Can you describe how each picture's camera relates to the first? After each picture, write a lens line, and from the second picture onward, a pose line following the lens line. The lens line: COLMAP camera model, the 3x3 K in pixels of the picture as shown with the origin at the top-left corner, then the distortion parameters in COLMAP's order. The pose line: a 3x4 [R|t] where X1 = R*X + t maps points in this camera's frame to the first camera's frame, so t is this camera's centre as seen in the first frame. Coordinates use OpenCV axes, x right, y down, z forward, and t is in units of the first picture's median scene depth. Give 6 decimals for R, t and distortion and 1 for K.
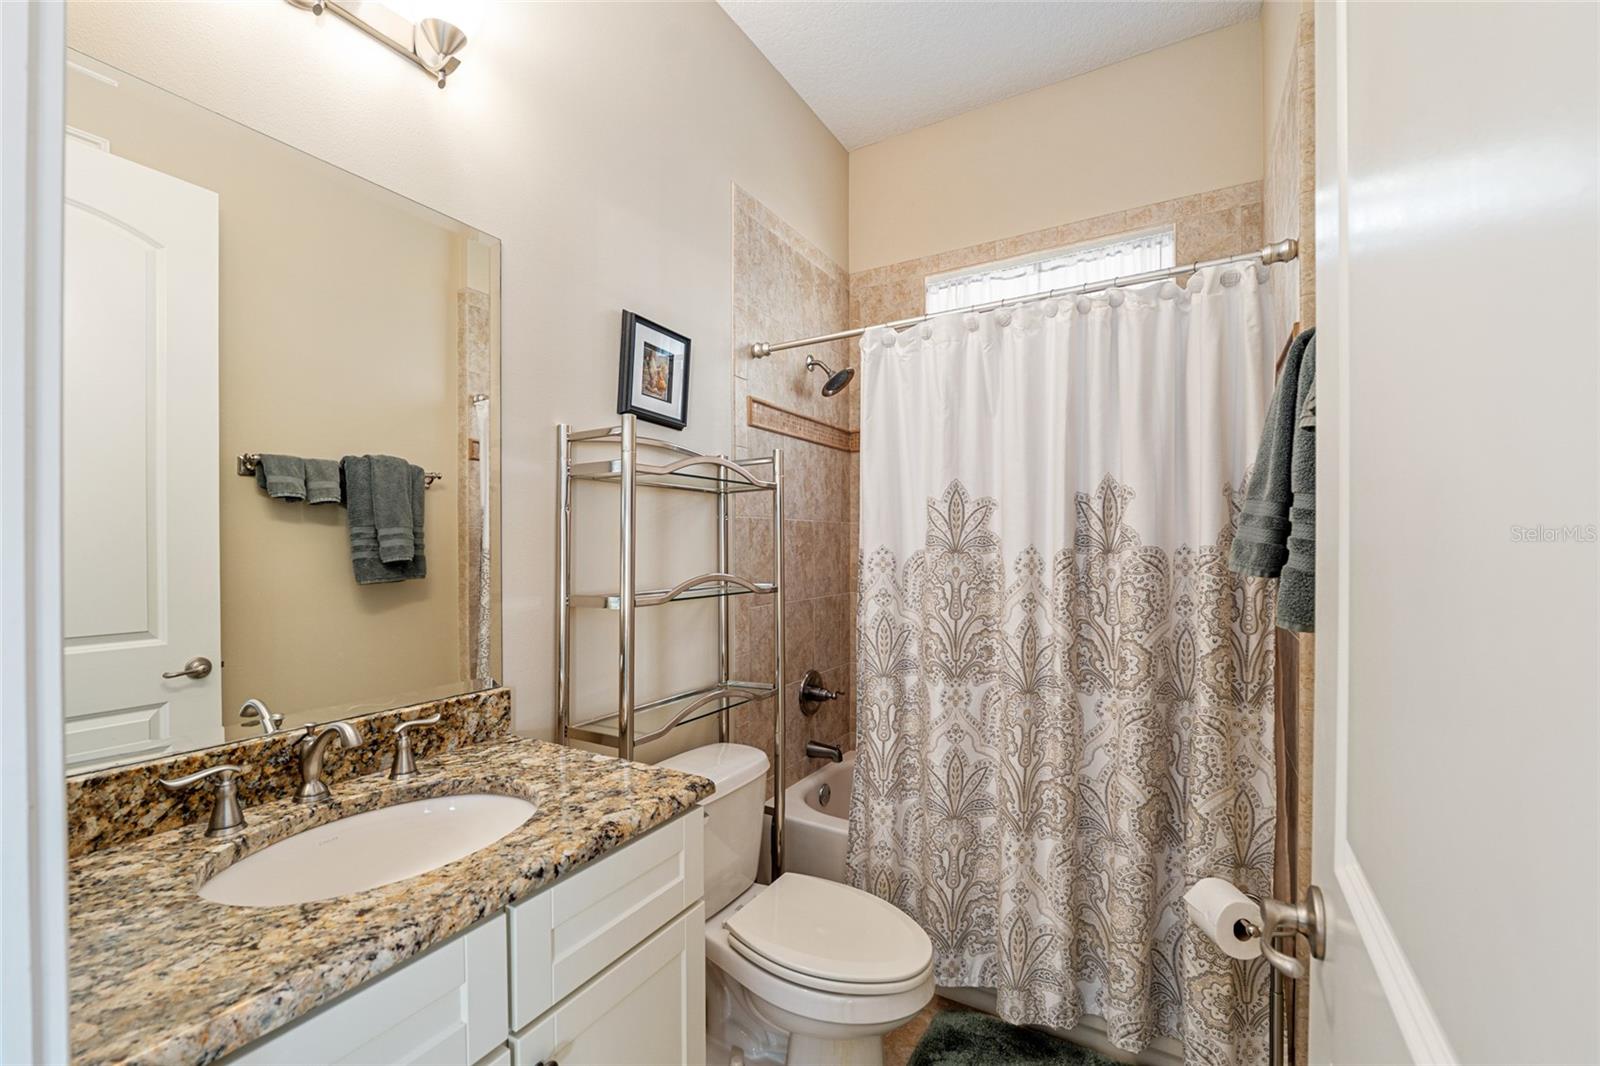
lens RADIAL K [[658.8, 0, 787.3], [0, 658.8, 546.1], [0, 0, 1]] dist [-0.012479, 0.000271]
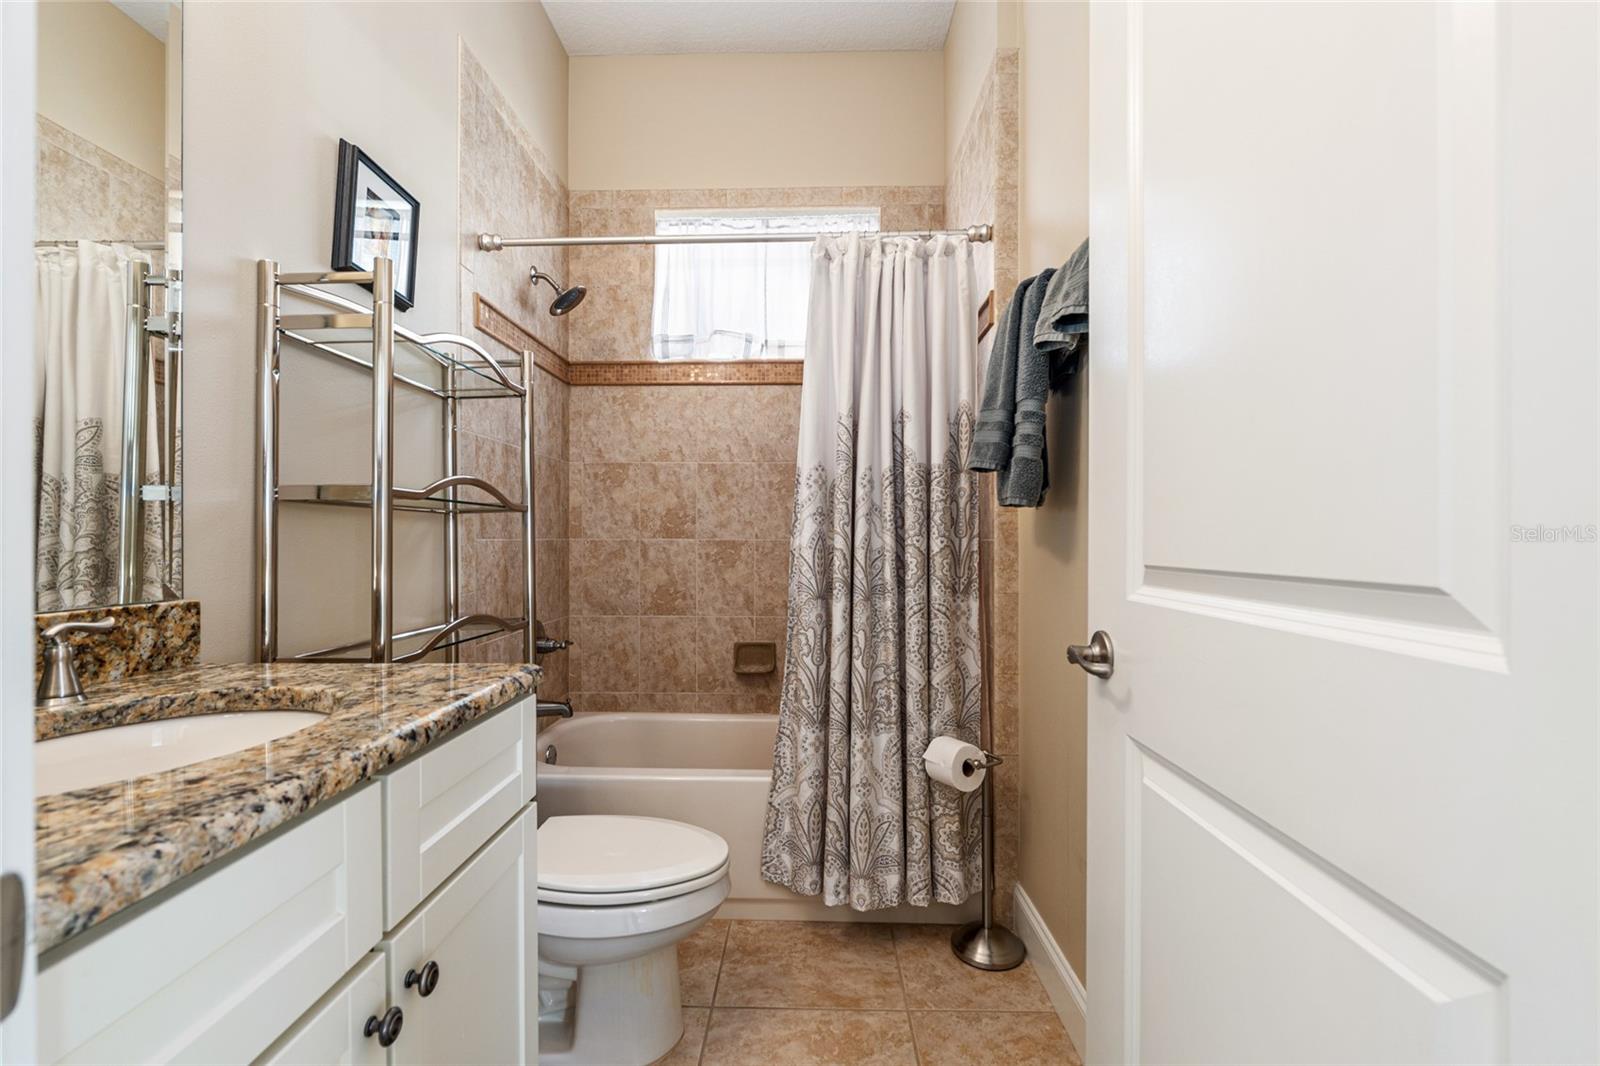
lens RADIAL K [[709.6, 0, 793.0], [0, 709.6, 535.9], [0, 0, 1]] dist [-0.002357, 0.000102]
pose [[0.869142, 0.006618, 0.494518, -0.240689], [-0.000783, 0.999928, -0.012004, 0.155065], [-0.494561, 0.010046, 0.869085, -0.003021]]
